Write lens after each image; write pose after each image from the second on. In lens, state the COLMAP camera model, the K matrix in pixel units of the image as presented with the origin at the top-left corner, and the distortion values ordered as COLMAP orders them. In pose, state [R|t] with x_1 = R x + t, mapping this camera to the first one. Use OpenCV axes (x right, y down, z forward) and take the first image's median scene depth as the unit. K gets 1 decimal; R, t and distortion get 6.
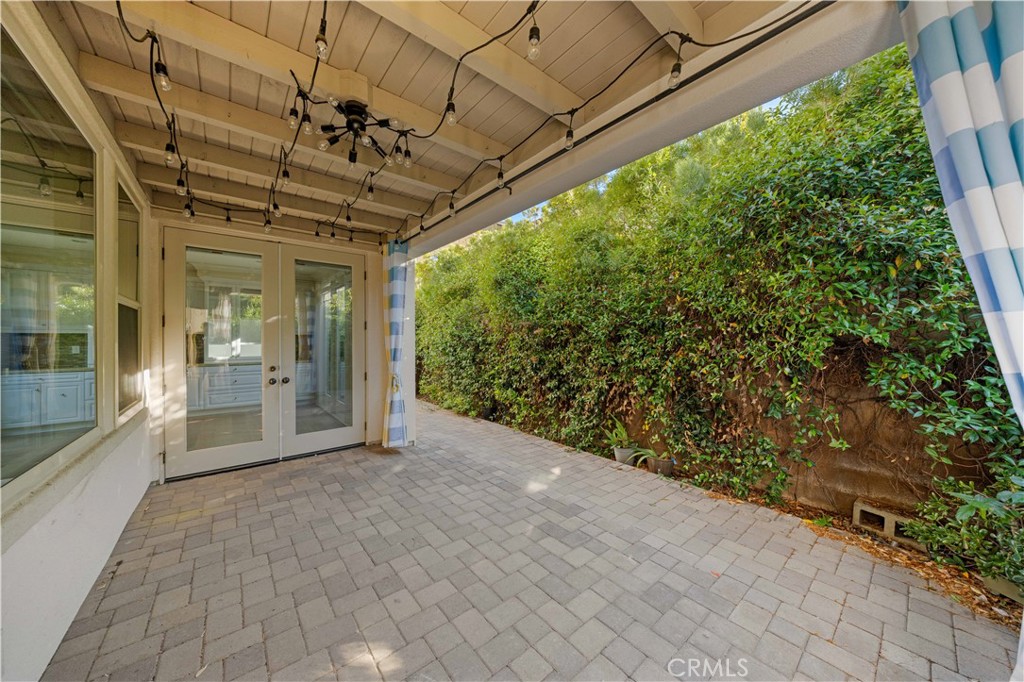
lens RADIAL K [[339.8, 0, 514.9], [0, 339.8, 340.6], [0, 0, 1]] dist [-0.001973, -0.000149]
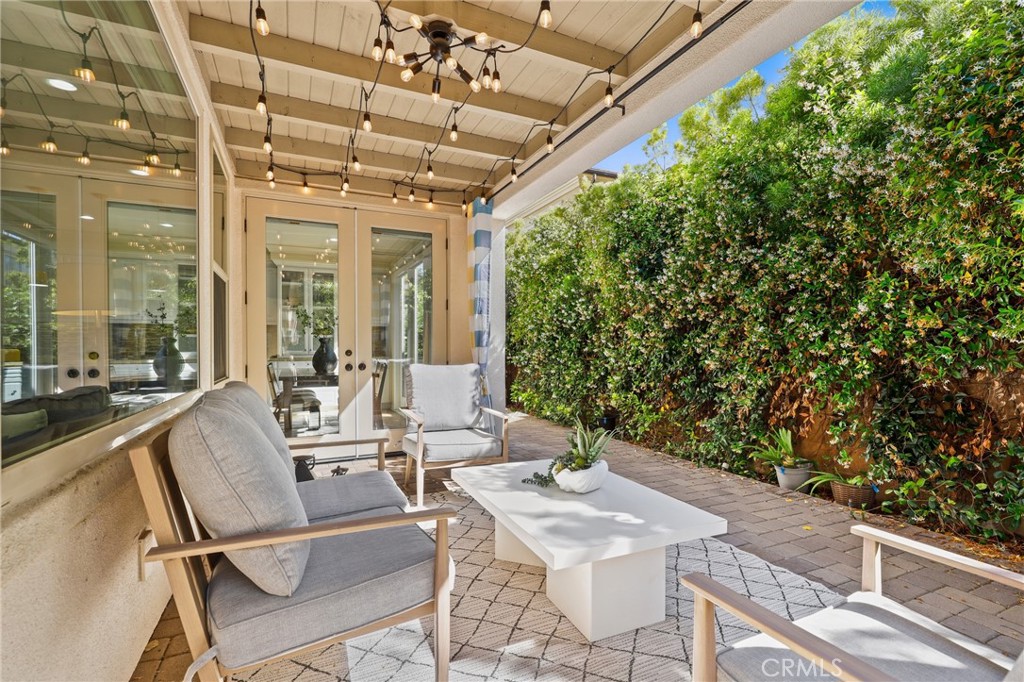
lens RADIAL K [[465.9, 0, 527.8], [0, 465.9, 344.6], [0, 0, 1]] dist [0.001086, 0.000224]
pose [[0.971674, -0.001114, -0.236322, 0.019234], [0.001073, 0.999999, -0.000304, 0.070211], [0.236322, 0.000041, 0.971675, -0.062460]]
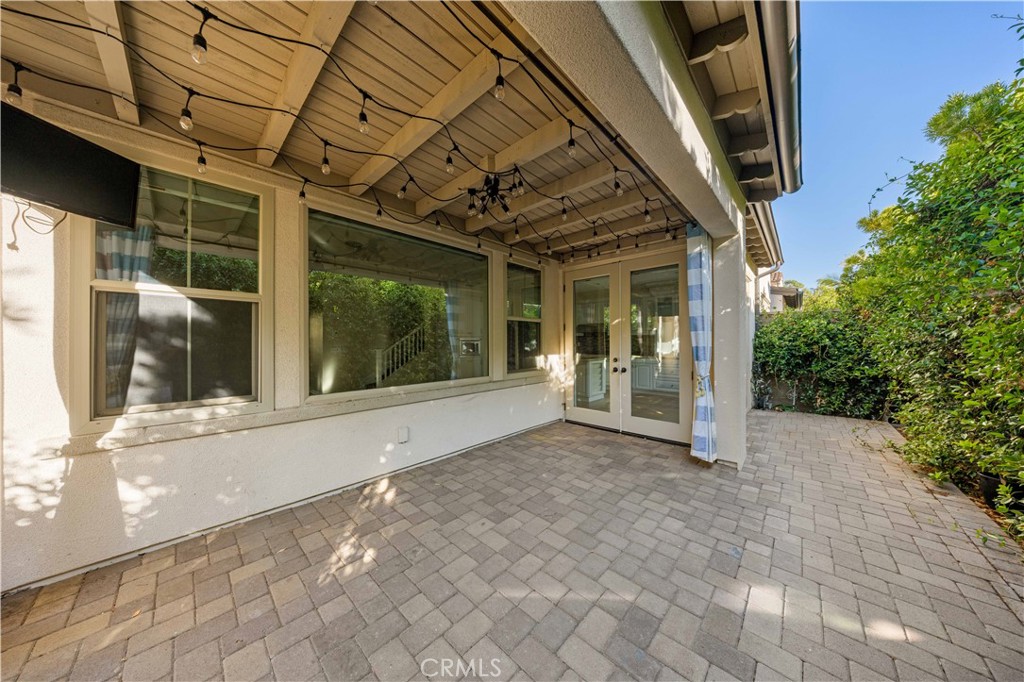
lens RADIAL K [[319.5, 0, 509.6], [0, 319.5, 341.5], [0, 0, 1]] dist [-0.008976, 0.000040]
pose [[0.119869, 0.005595, -0.992774, 0.499182], [-0.003834, 0.999979, 0.005173, 0.008625], [0.992782, 0.003186, 0.119888, 0.498297]]
